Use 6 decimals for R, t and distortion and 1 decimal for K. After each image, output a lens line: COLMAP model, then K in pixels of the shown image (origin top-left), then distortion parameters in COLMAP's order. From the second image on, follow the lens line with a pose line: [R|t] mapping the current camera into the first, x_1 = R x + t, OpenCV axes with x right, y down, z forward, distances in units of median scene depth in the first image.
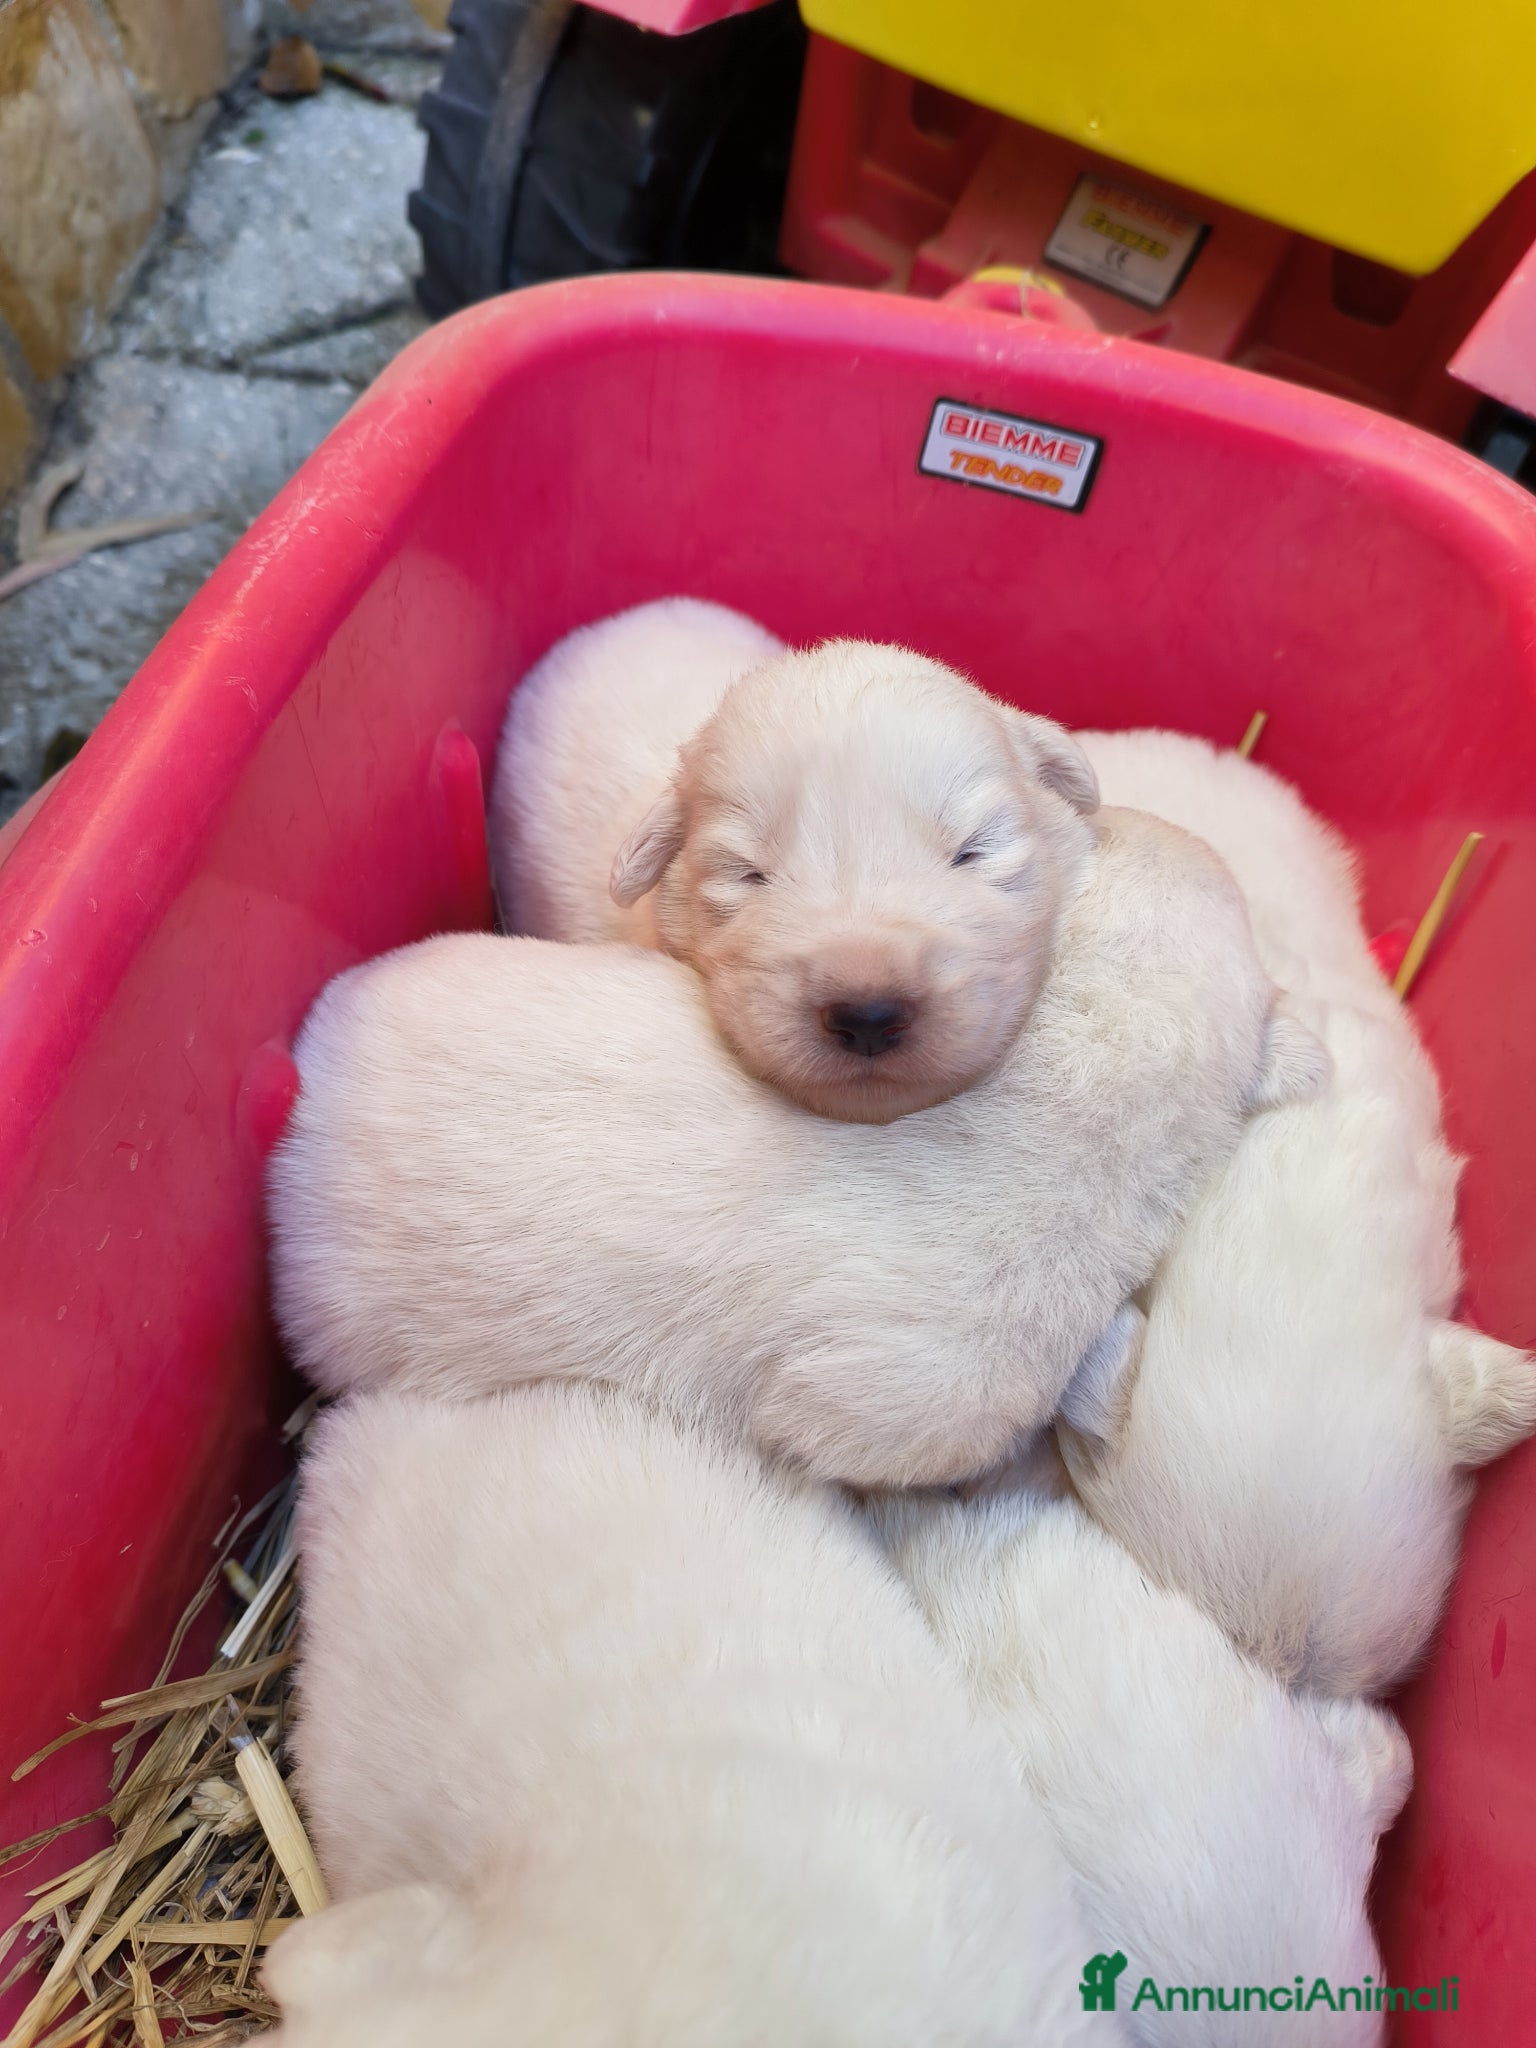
lens RADIAL K [[1466.4, 0, 729.0], [0, 1466.4, 1051.3], [0, 0, 1]] dist [-0.031209, -0.002881]
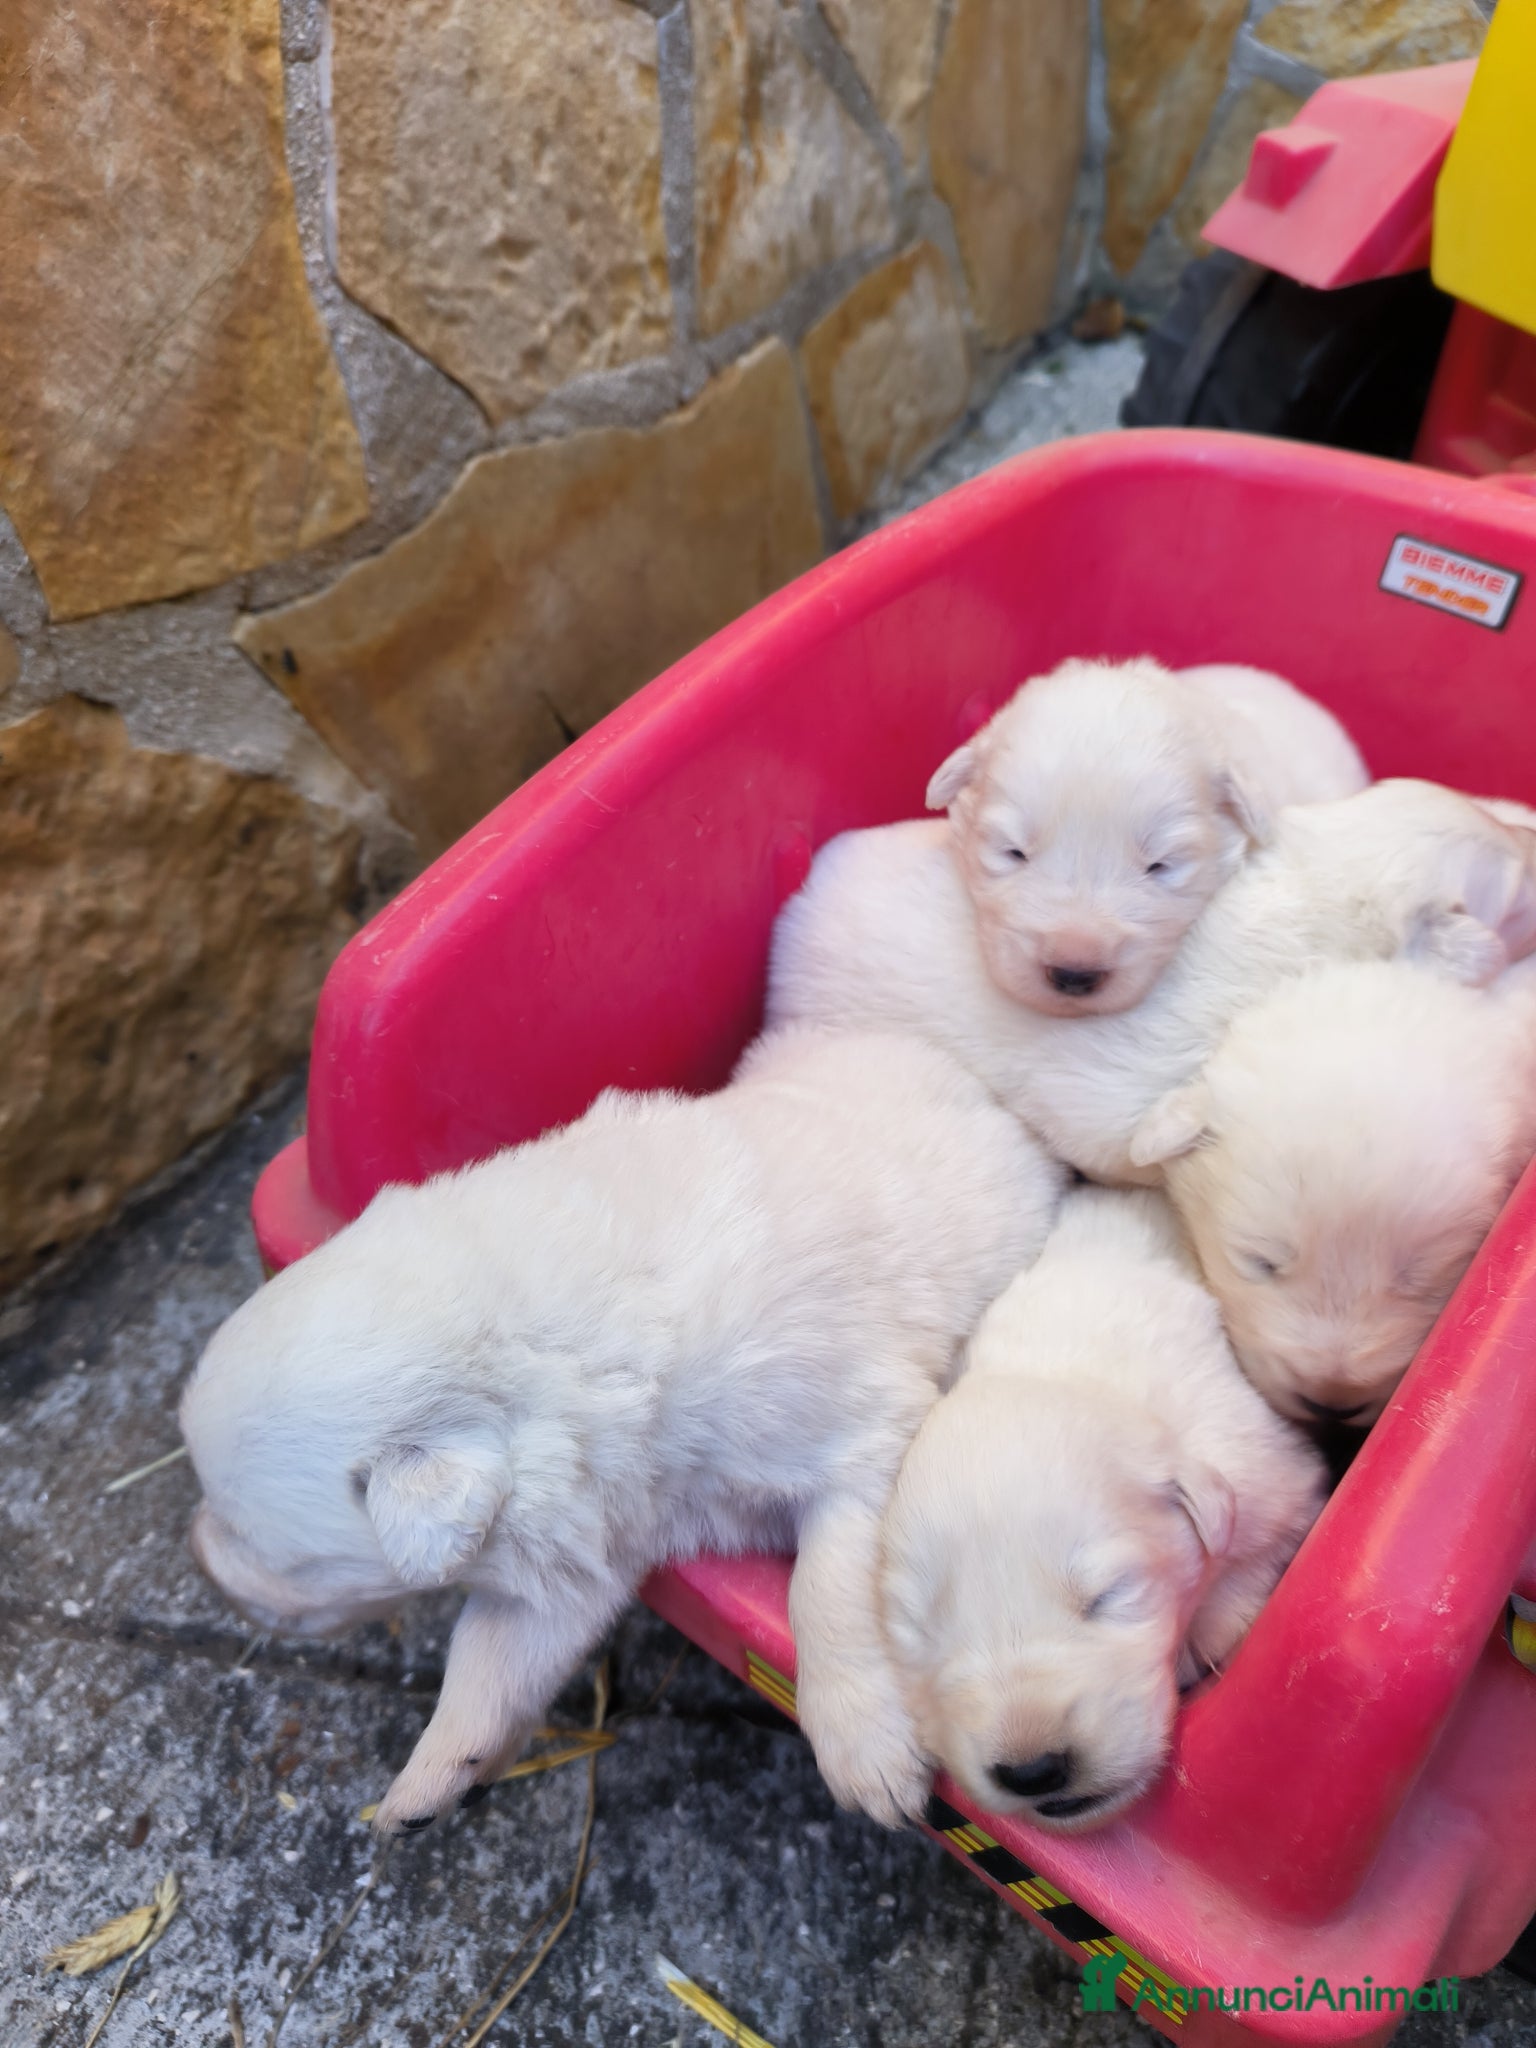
lens RADIAL K [[1517.9, 0, 778.2], [0, 1517.9, 1031.2], [0, 0, 1]] dist [-0.040760, 0.026735]
pose [[0.880778, 0.225253, -0.416522, 0.183606], [-0.292992, 0.950258, -0.105666, 0.169590], [0.372002, 0.215106, 0.902964, -0.204154]]
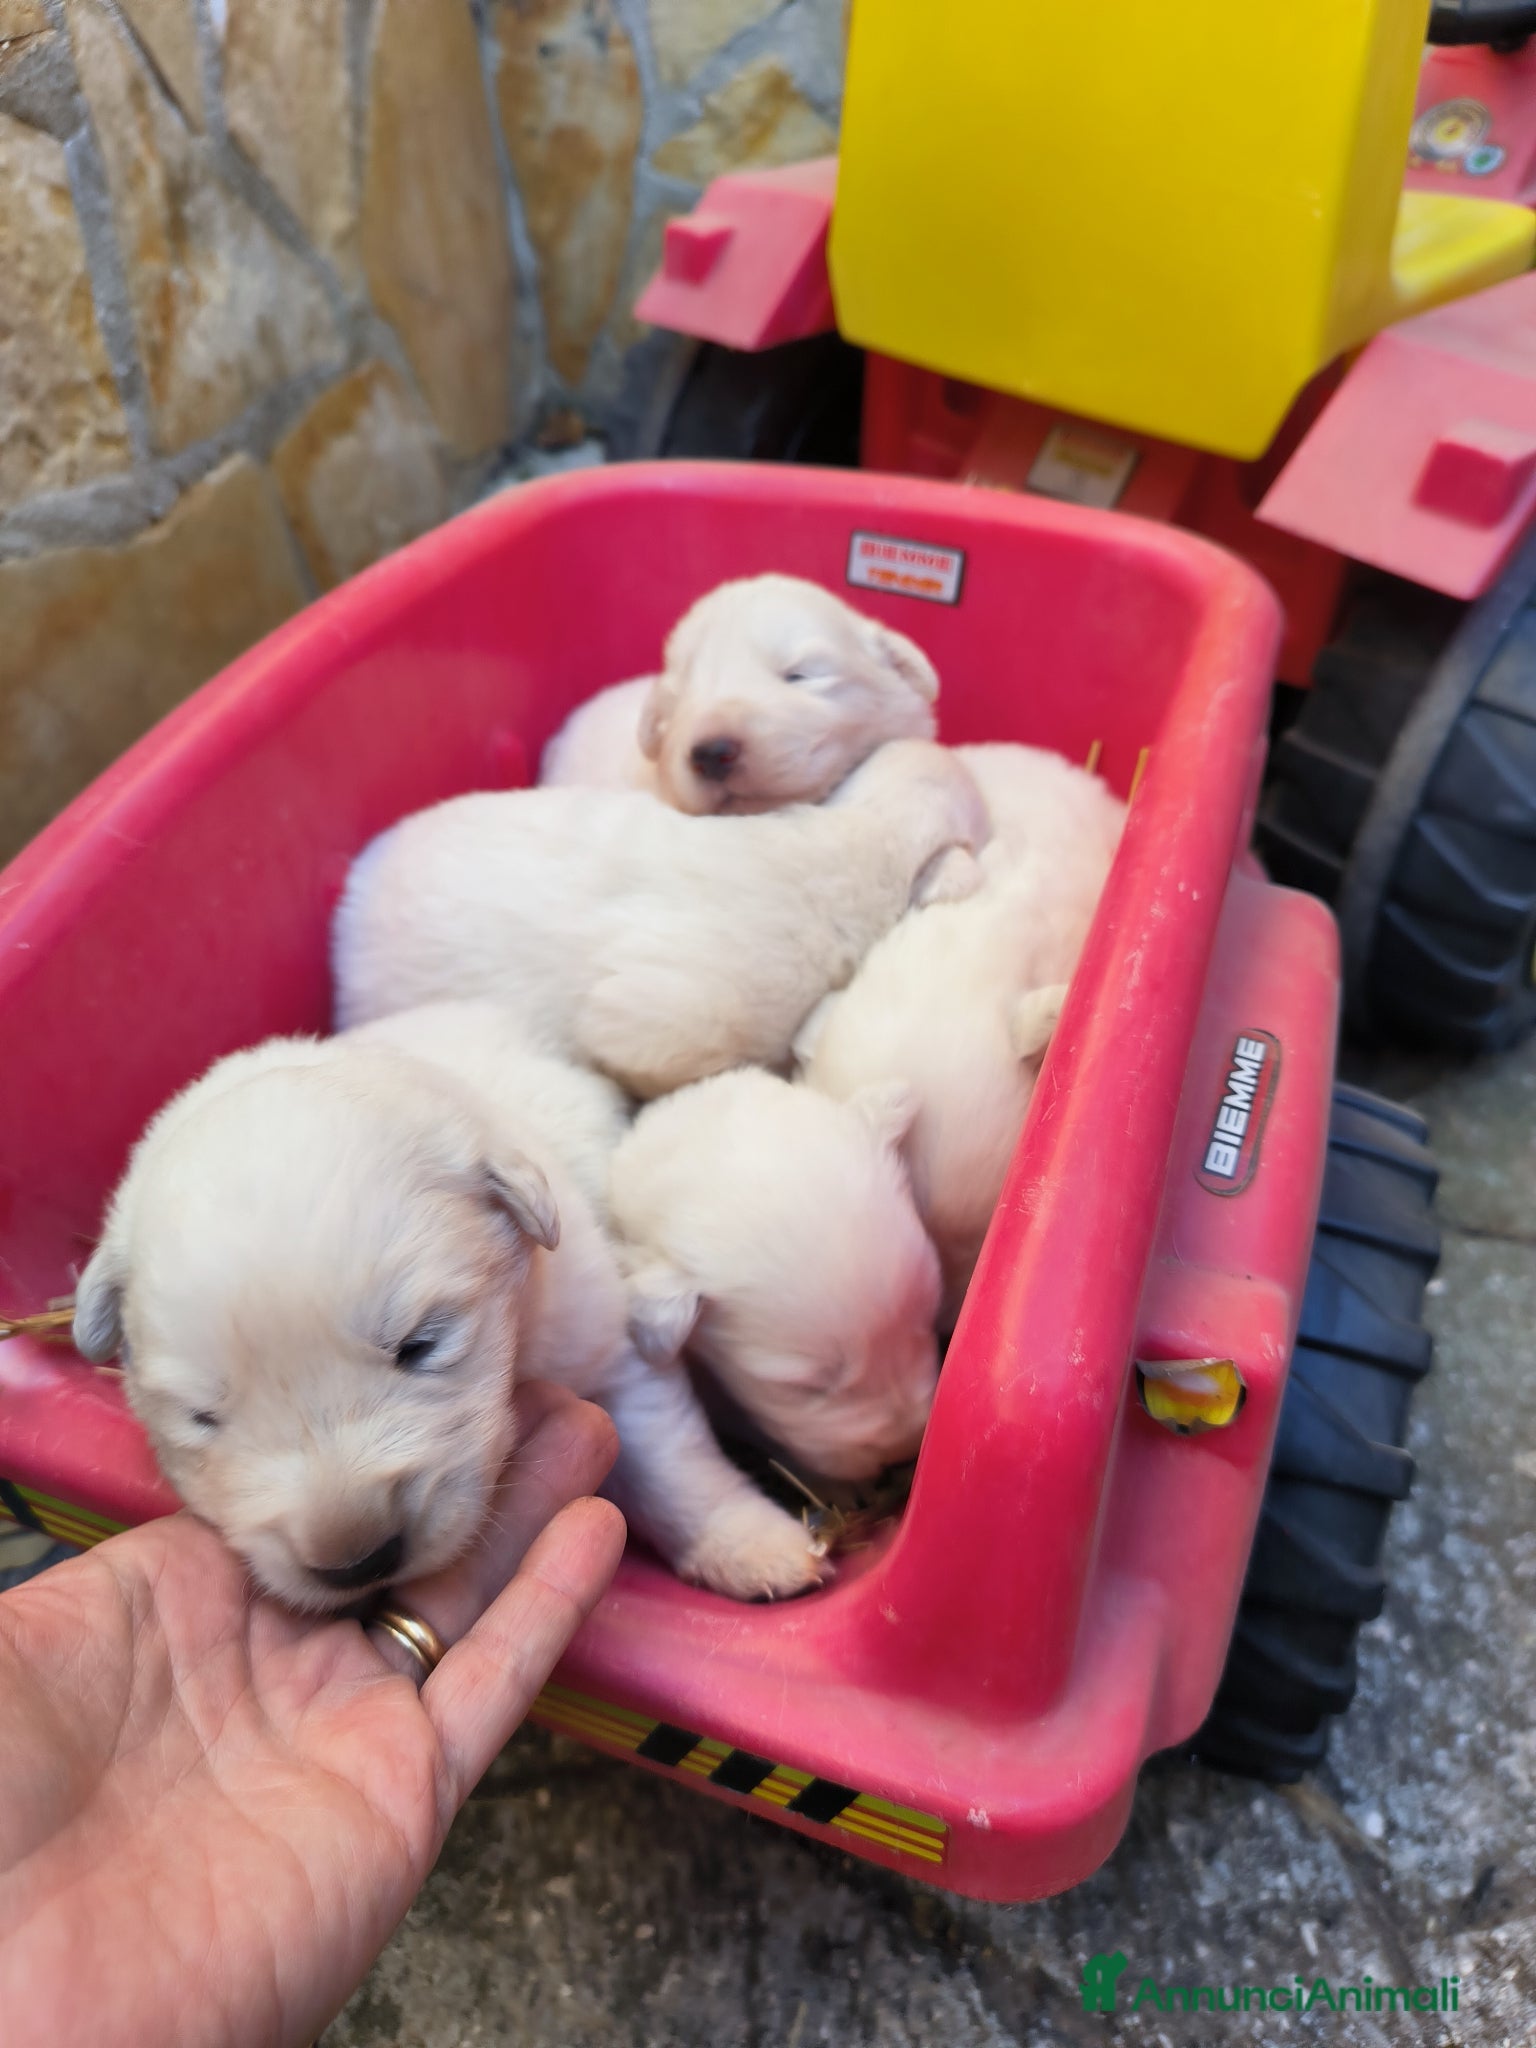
lens RADIAL K [[1517.9, 0, 778.2], [0, 1517.9, 1031.2], [0, 0, 1]] dist [-0.040760, 0.026735]
pose [[0.984502, 0.016851, -0.174560, 0.196906], [-0.059982, 0.967696, -0.244879, 0.240303], [0.164795, 0.251554, 0.953710, -0.195151]]
